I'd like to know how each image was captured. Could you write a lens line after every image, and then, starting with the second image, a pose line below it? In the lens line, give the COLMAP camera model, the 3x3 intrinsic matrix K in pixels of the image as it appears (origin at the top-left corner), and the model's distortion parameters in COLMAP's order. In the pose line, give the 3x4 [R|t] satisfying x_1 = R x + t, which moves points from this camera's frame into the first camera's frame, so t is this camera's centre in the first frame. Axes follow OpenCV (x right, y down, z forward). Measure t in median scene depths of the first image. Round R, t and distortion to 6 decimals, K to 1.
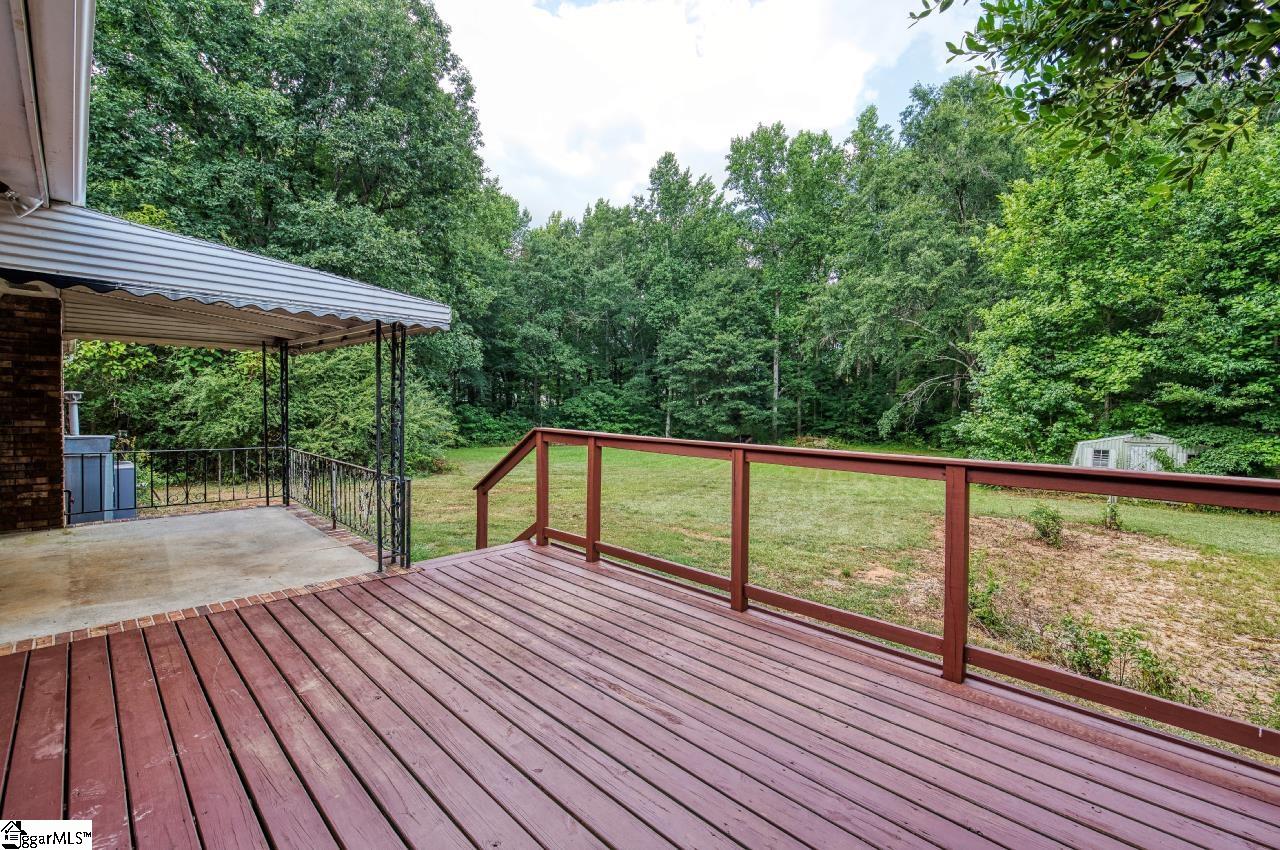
lens RADIAL K [[563.7, 0, 639.7], [0, 563.7, 426.3], [0, 0, 1]] dist [0.000526, -0.000101]
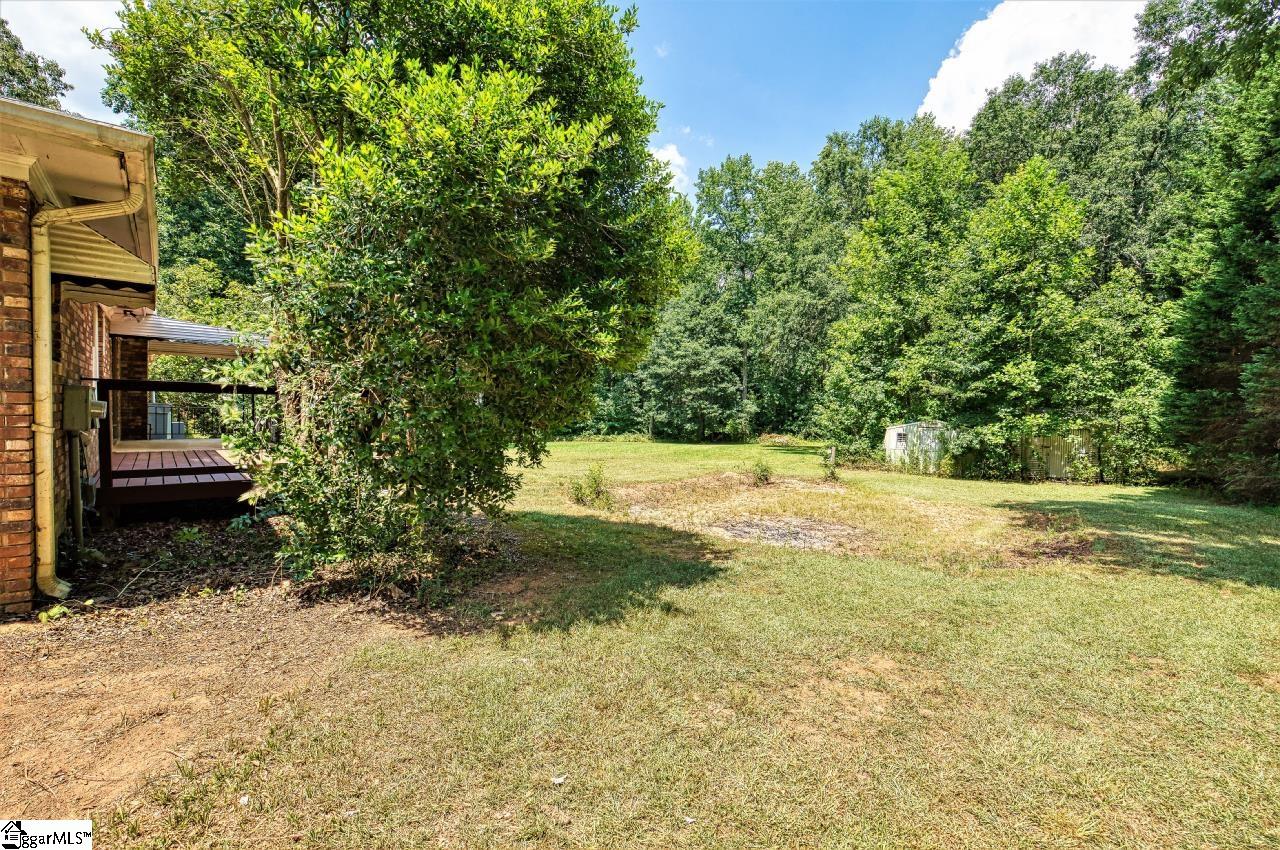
lens RADIAL K [[563.7, 0, 640.1], [0, 563.7, 424.2], [0, 0, 1]] dist [0.000526, -0.000101]
pose [[0.996904, 0.004680, -0.078484, 0.142155], [-0.005750, 0.999894, -0.013405, 0.017942], [0.078413, 0.013814, 0.996825, -0.139032]]
